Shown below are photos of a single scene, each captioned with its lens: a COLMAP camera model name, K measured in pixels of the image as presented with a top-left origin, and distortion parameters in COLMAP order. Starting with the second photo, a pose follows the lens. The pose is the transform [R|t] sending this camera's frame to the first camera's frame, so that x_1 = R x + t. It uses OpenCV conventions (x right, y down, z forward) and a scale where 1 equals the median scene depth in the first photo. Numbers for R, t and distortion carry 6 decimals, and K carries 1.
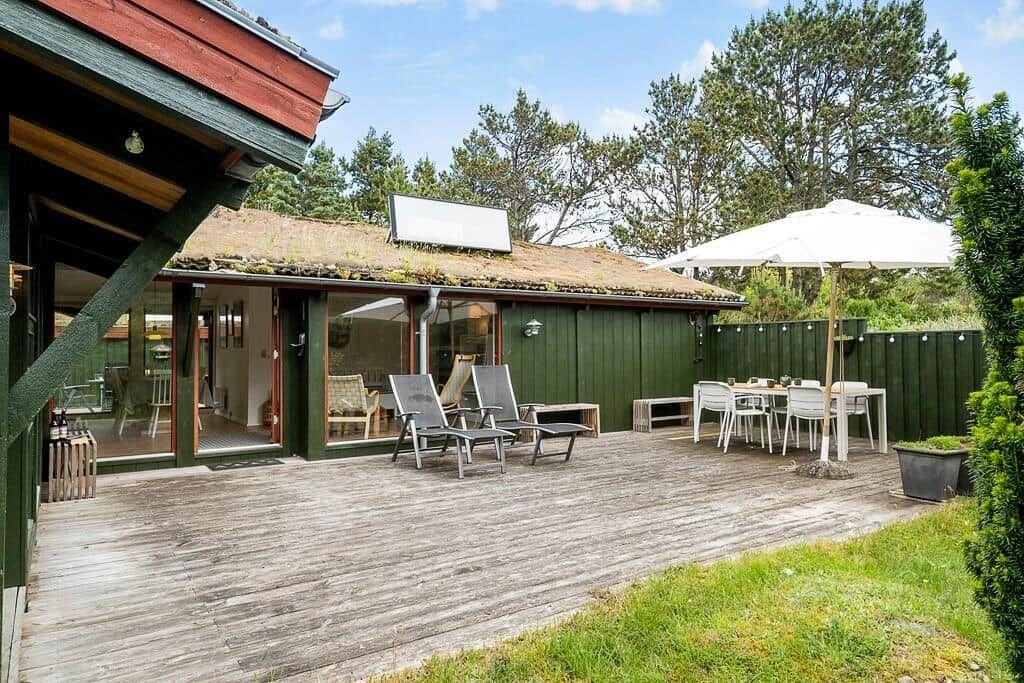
lens RADIAL K [[656.6, 0, 510.4], [0, 656.6, 338.9], [0, 0, 1]] dist [0.008839, 0.000450]
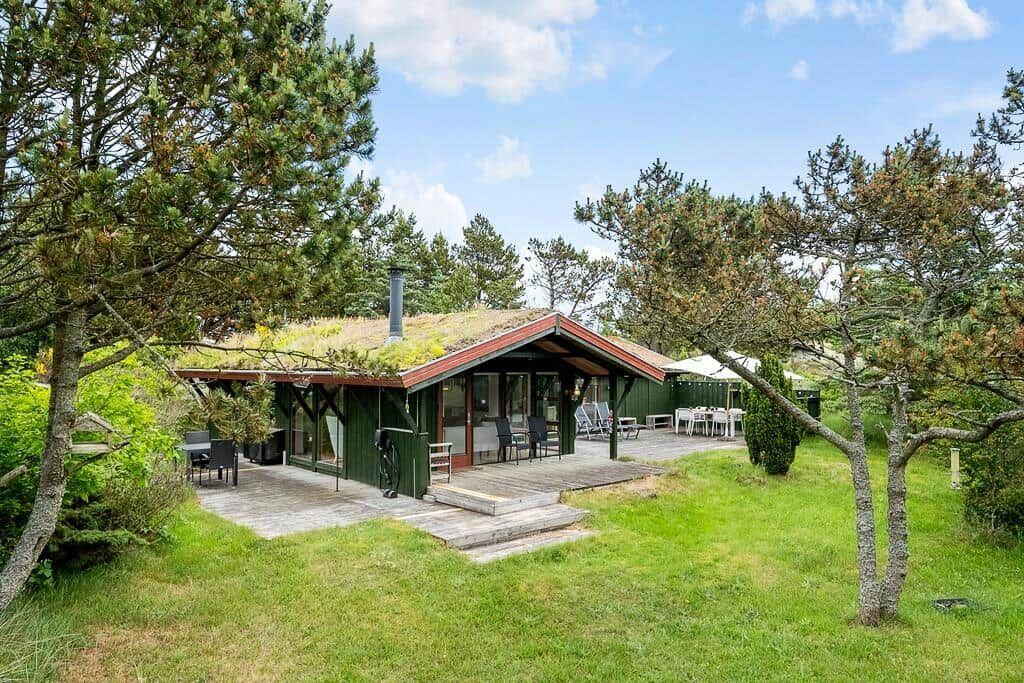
lens RADIAL K [[656.6, 0, 515.1], [0, 656.6, 348.9], [0, 0, 1]] dist [0.008839, 0.000450]
pose [[0.990182, 0.010301, 0.139406, -0.694603], [-0.009227, 0.999923, -0.008348, -0.137938], [-0.139481, 0.006980, 0.990200, -1.417870]]
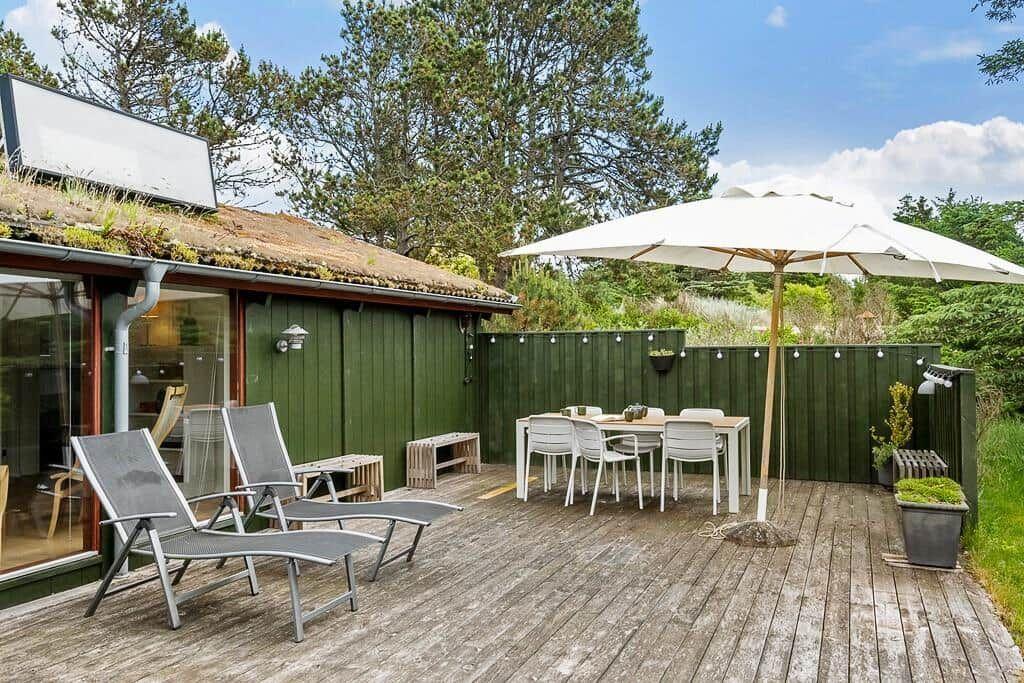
lens RADIAL K [[790.5, 0, 508.3], [0, 790.5, 336.6], [0, 0, 1]] dist [0.005301, -0.002206]
pose [[0.844104, 0.008036, 0.536119, -0.203919], [-0.006126, 0.999967, -0.005344, -0.016822], [-0.536144, 0.001227, 0.844126, 0.295887]]
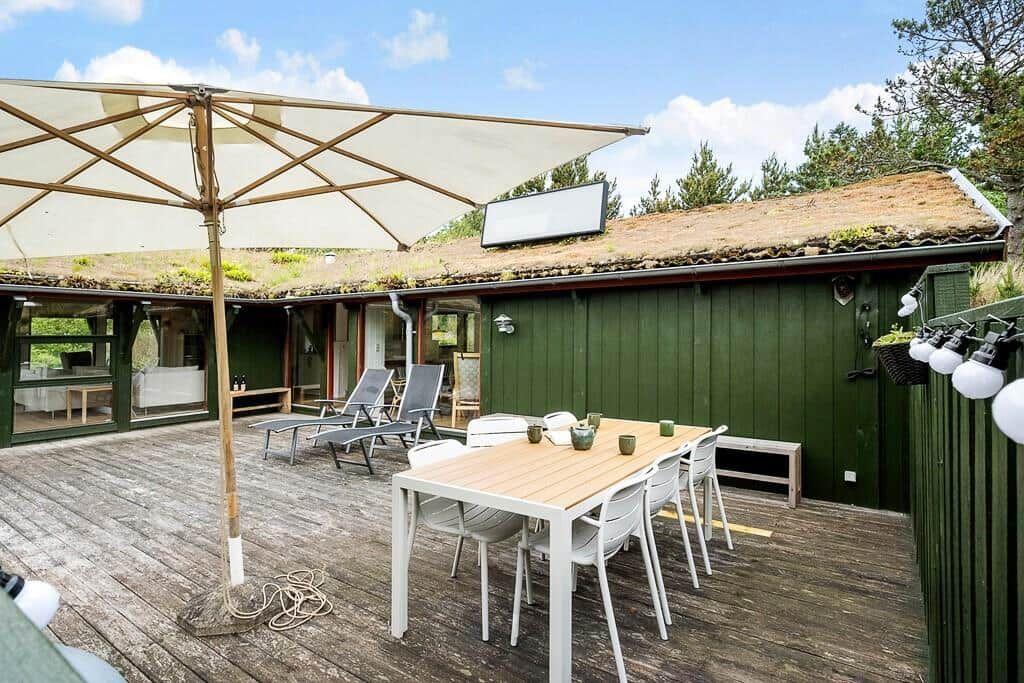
lens RADIAL K [[526.5, 0, 516.1], [0, 526.5, 336.5], [0, 0, 1]] dist [0.000429, 0.002891]
pose [[0.351867, 0.007146, -0.936023, 0.742003], [0.022727, 0.999611, 0.016175, -0.012377], [0.935774, -0.026965, 0.351567, 0.827088]]
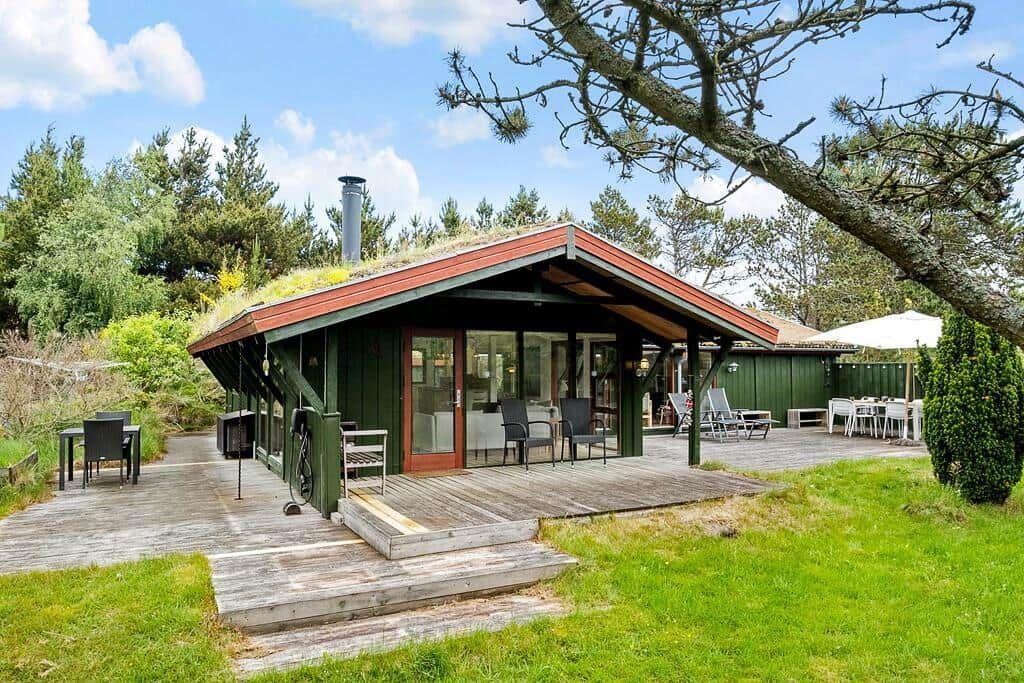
lens RADIAL K [[656.6, 0, 525.2], [0, 656.6, 353.3], [0, 0, 1]] dist [0.008839, 0.000450]
pose [[0.994435, 0.002079, -0.105331, -0.359151], [-0.002584, 0.999986, -0.004661, -0.048366], [0.105320, 0.004907, 0.994426, -0.868900]]
